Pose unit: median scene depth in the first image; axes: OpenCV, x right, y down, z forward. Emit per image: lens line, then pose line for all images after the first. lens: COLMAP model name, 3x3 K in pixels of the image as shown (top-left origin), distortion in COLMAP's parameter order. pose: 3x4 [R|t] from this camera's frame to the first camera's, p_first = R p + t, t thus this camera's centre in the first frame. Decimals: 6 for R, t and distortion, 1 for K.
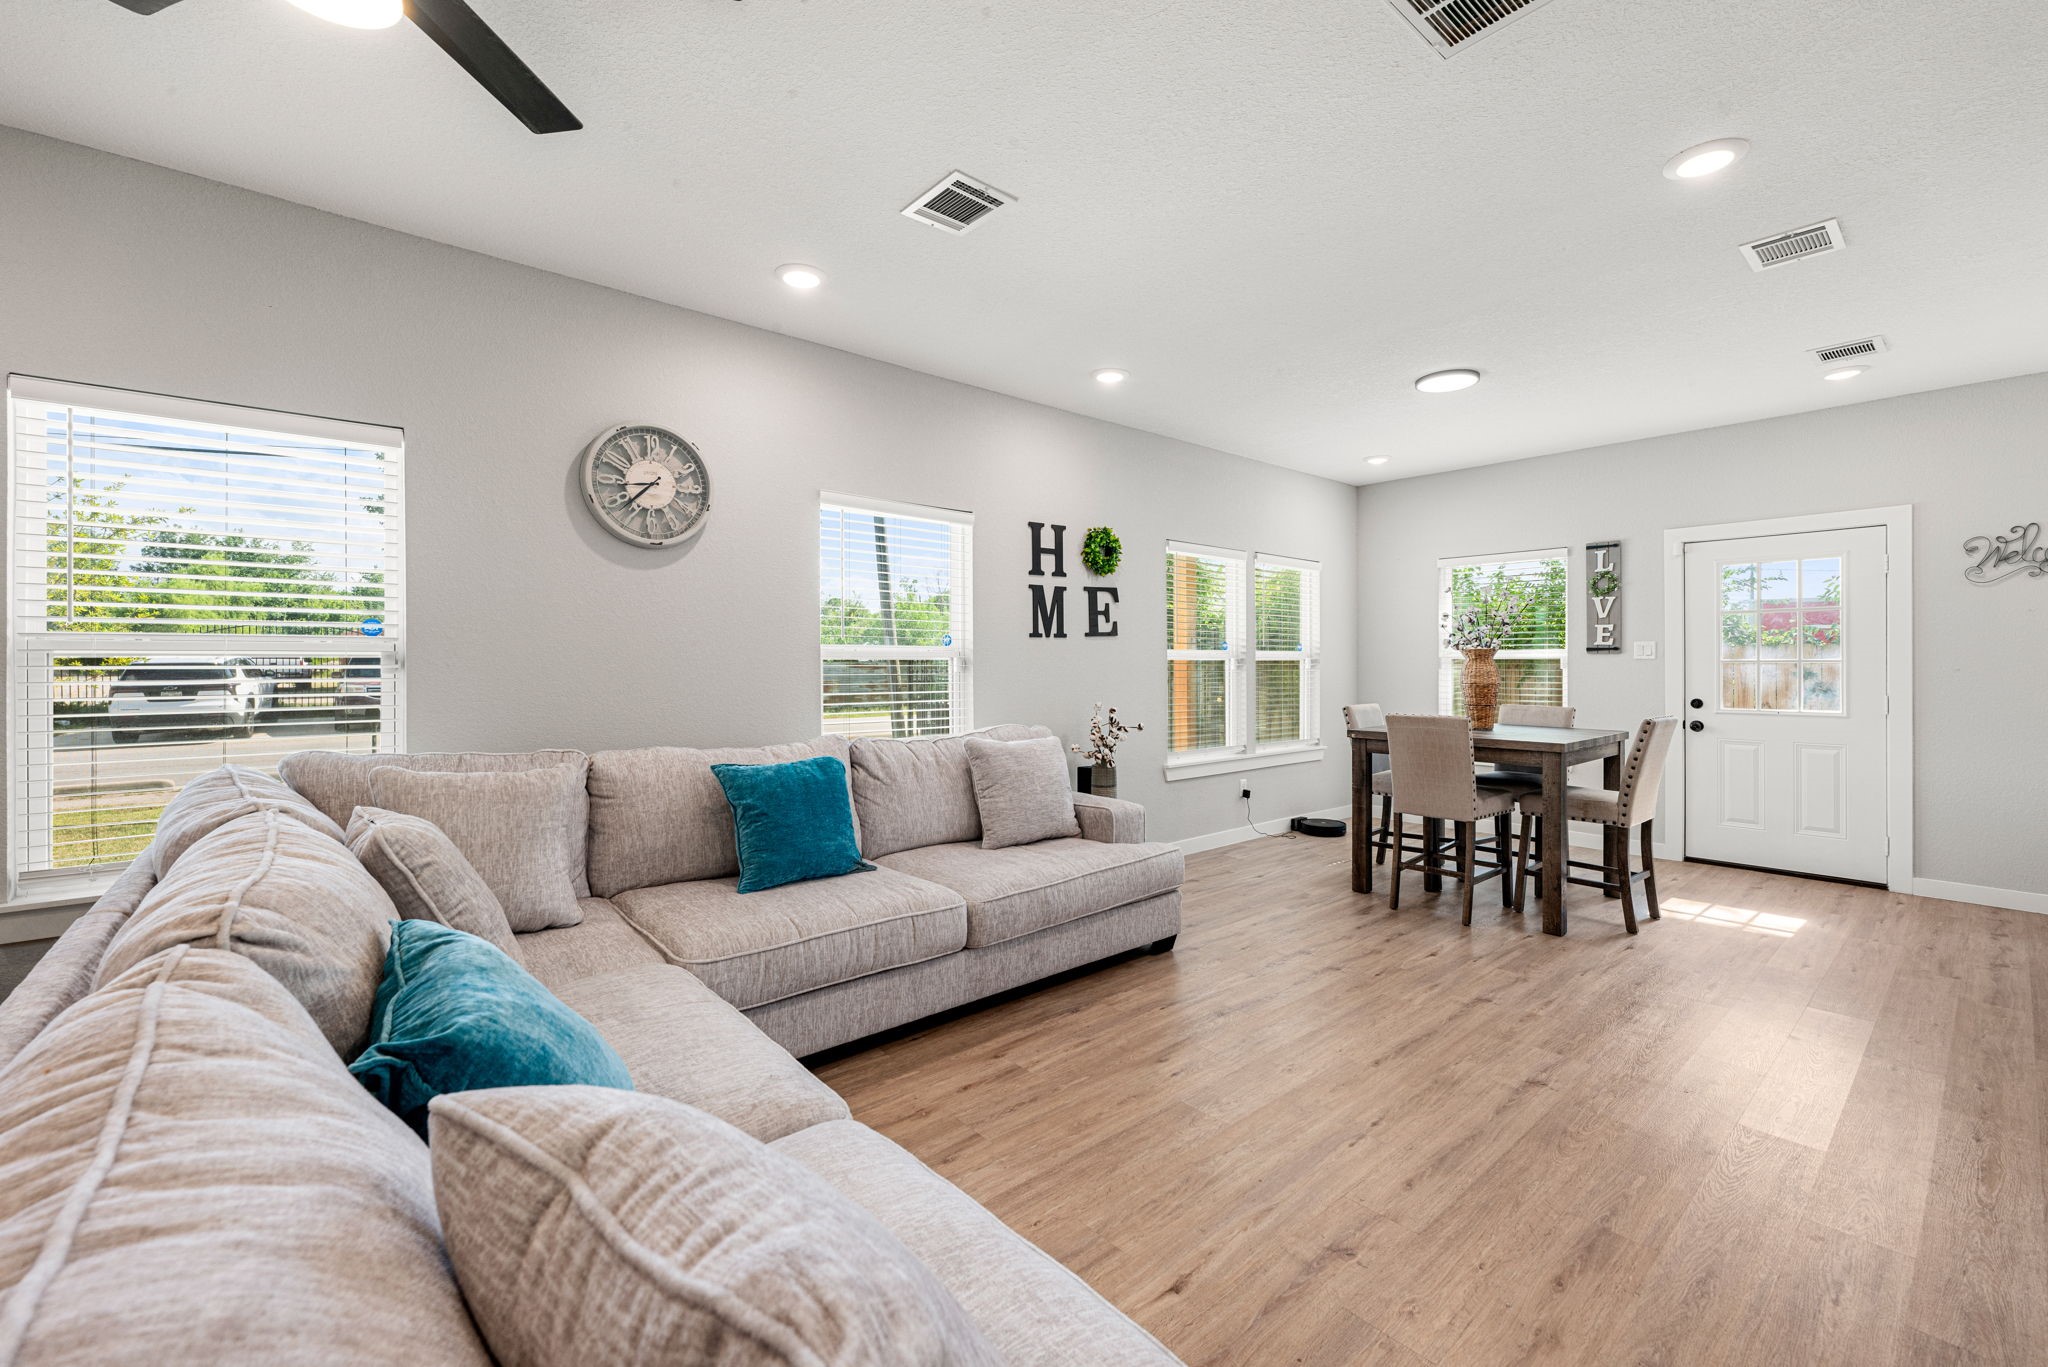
lens RADIAL K [[841.9, 0, 1031.1], [0, 841.9, 664.8], [0, 0, 1]] dist [-0.000232, -0.000136]
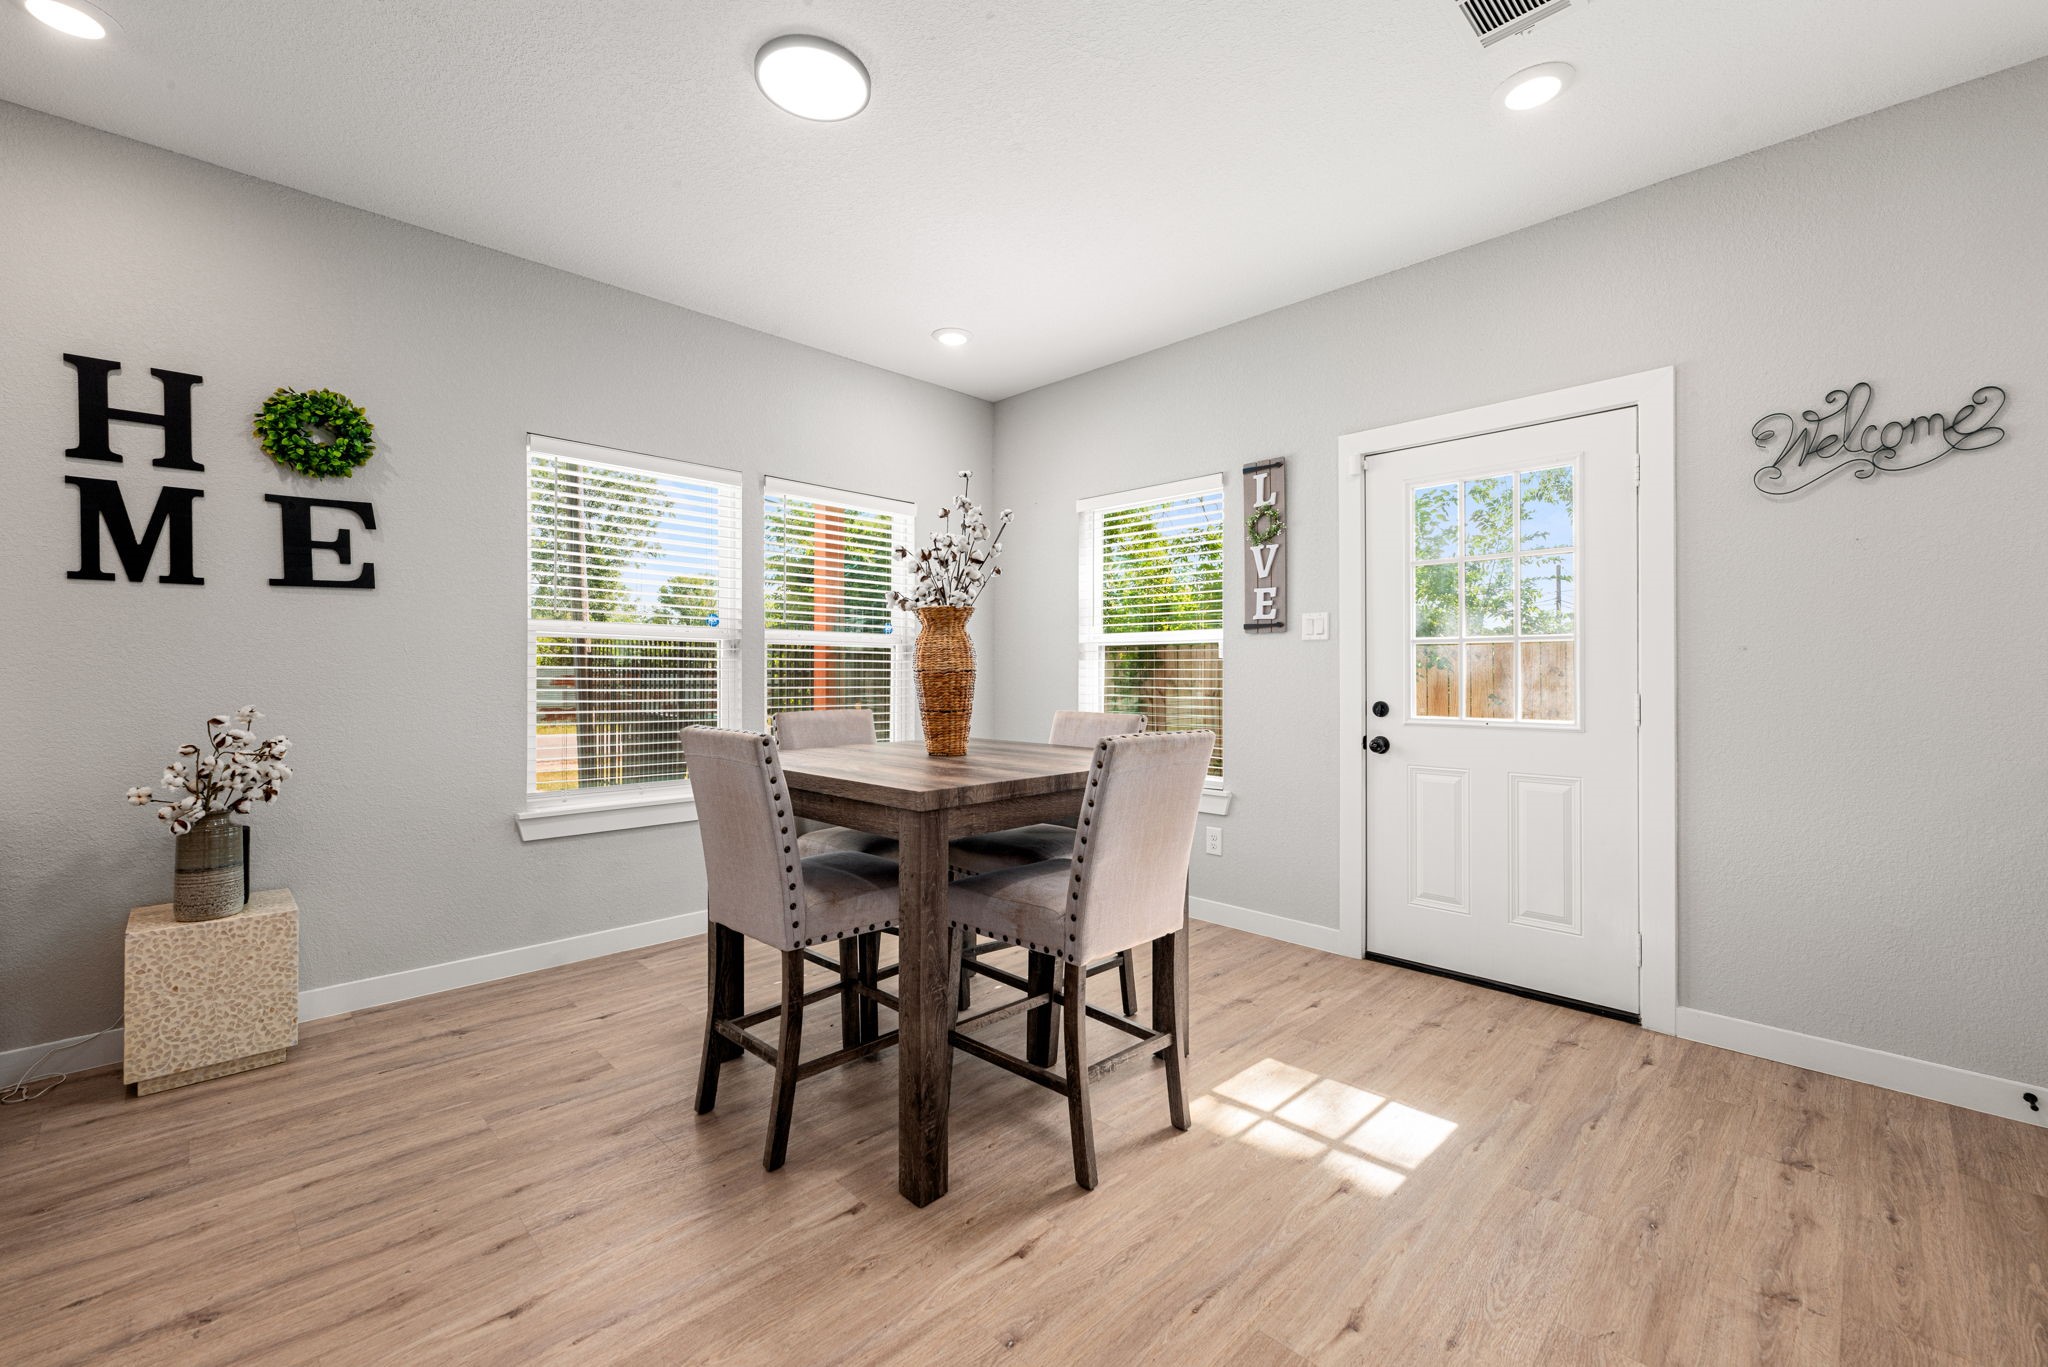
lens RADIAL K [[841.9, 0, 1028.9], [0, 841.9, 670.5], [0, 0, 1]] dist [-0.000232, -0.000136]
pose [[0.996980, 0.003271, 0.077586, 0.544444], [-0.002815, 0.999978, -0.005987, 0.024789], [-0.077604, 0.005750, 0.996968, 0.444196]]
